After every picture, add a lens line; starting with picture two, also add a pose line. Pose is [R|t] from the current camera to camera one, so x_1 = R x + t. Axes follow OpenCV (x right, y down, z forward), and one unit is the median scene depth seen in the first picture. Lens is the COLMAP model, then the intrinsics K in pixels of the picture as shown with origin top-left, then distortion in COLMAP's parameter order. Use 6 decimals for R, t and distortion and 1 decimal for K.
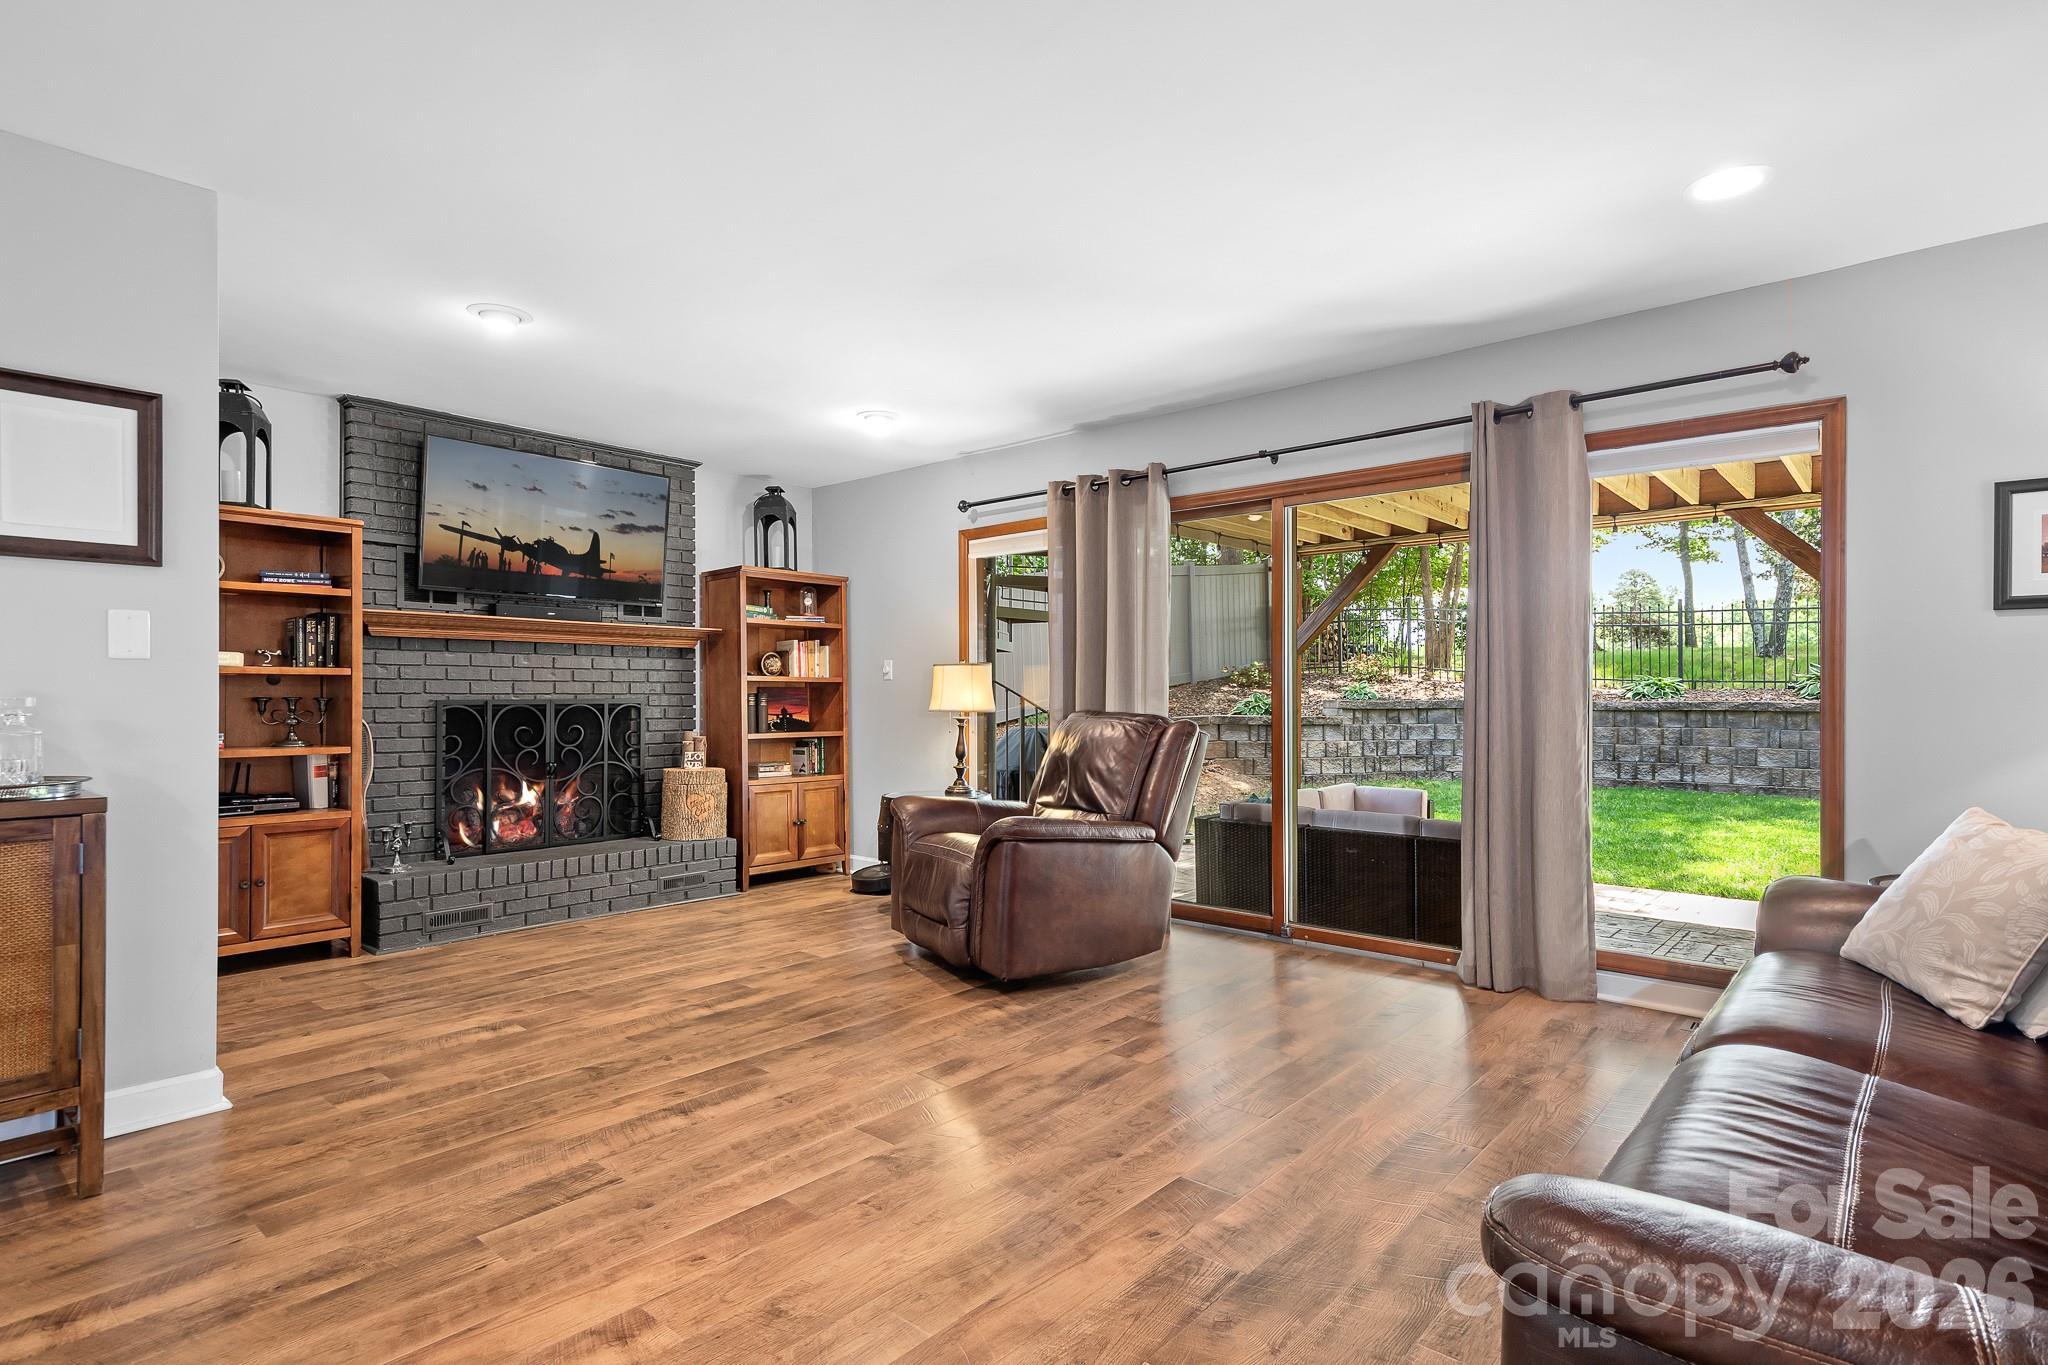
lens RADIAL K [[1056.1, 0, 977.4], [0, 1056.1, 693.0], [0, 0, 1]] dist [0.022373, -0.002480]
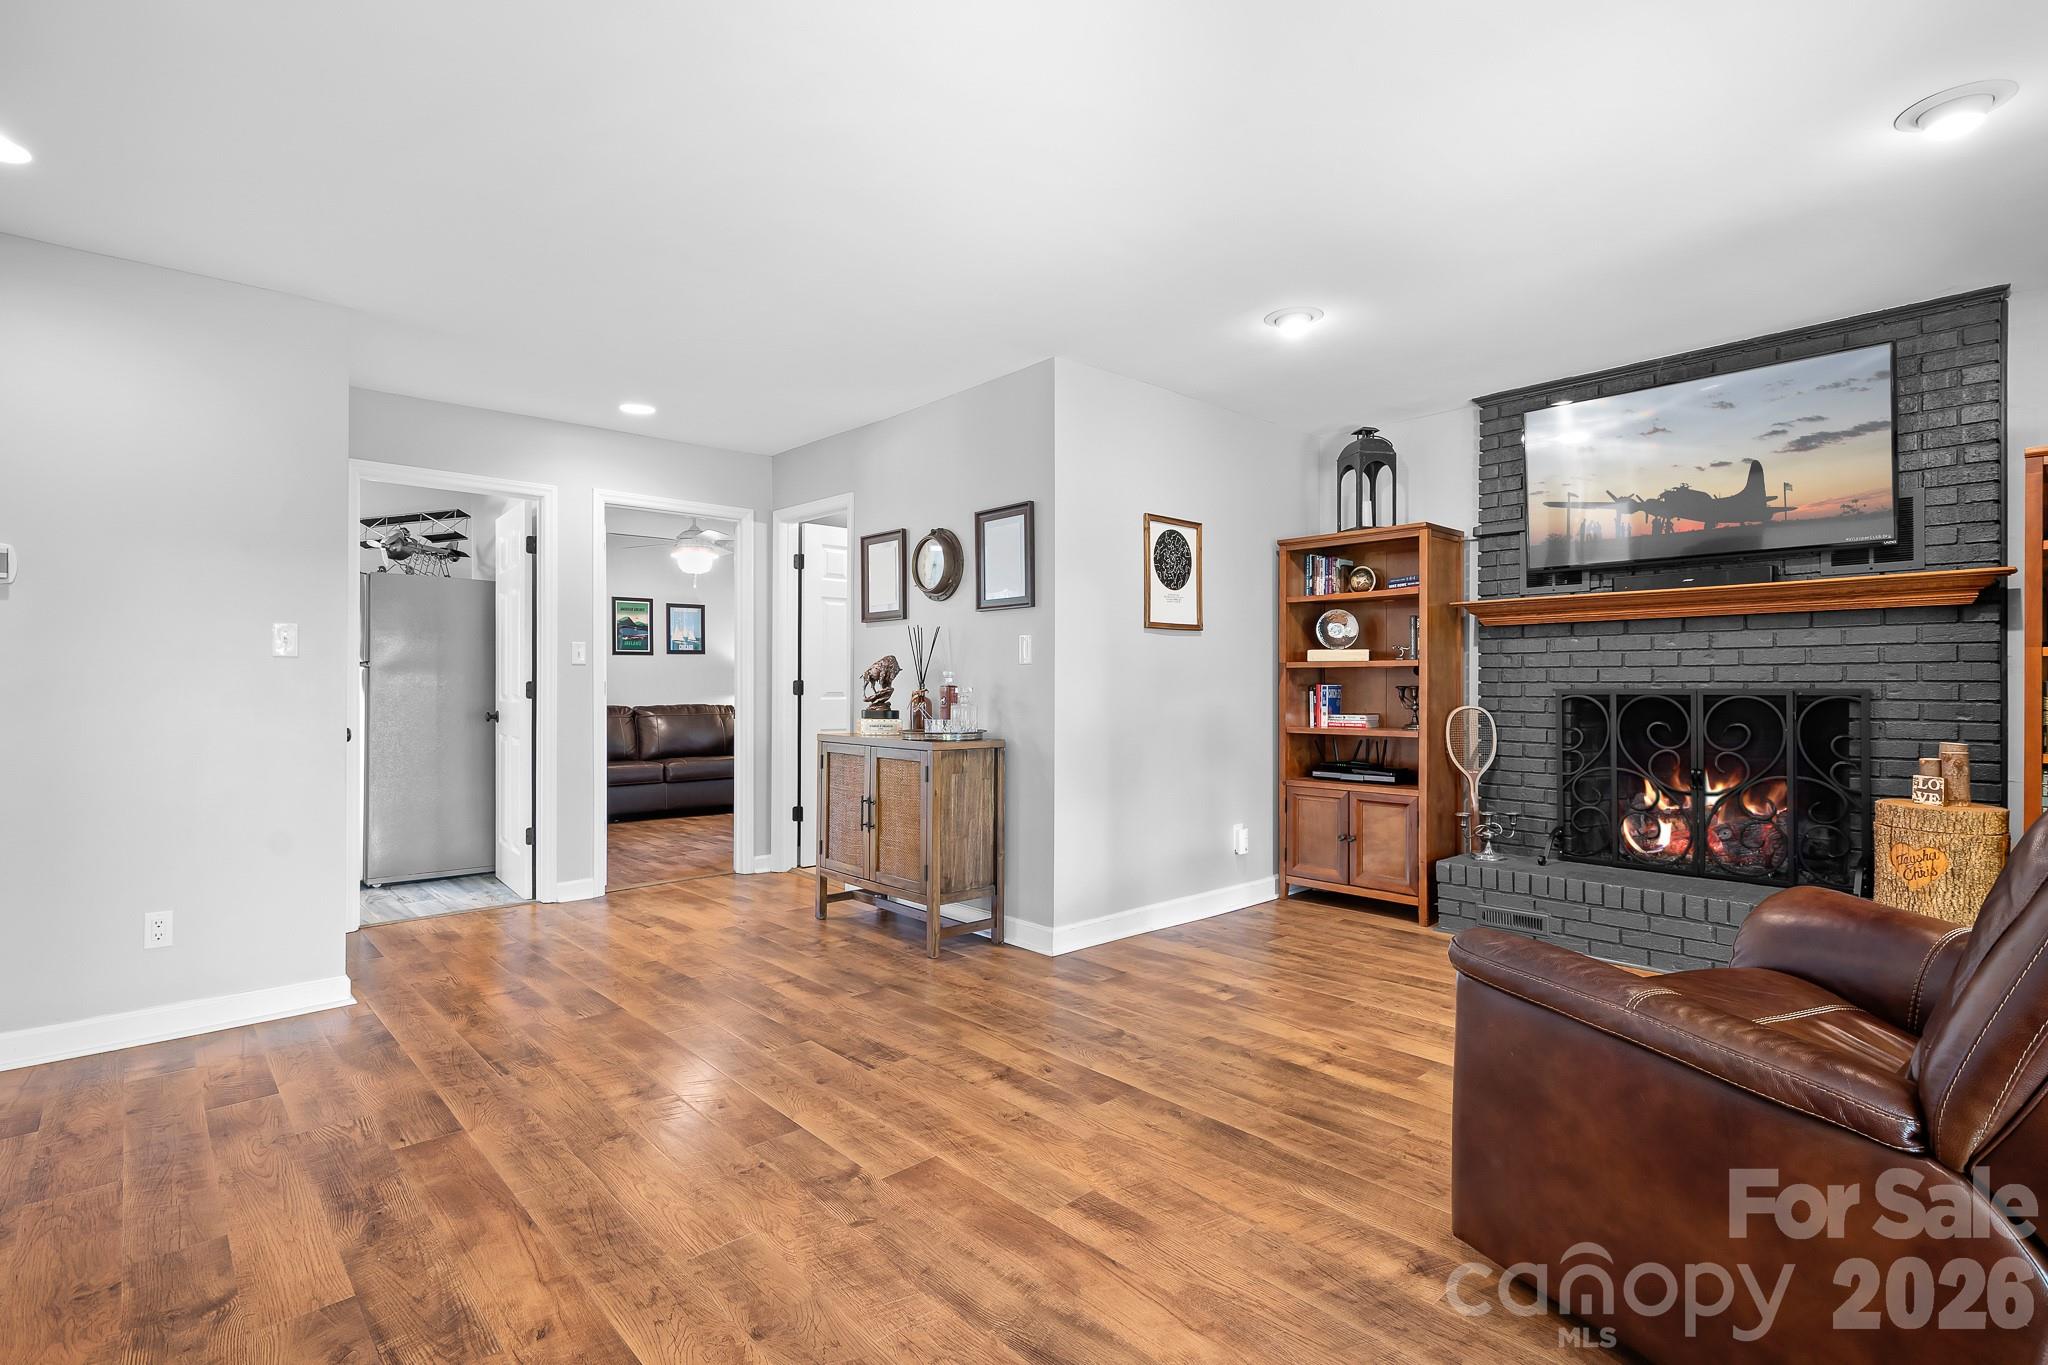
lens RADIAL K [[966.5, 0, 1043.9], [0, 966.5, 682.4], [0, 0, 1]] dist [0.021119, -0.008630]
pose [[-0.078718, -0.001866, -0.996895, 0.551285], [0.005115, 0.999984, -0.002275, 0.000630], [0.996884, -0.005278, -0.078707, 0.892075]]
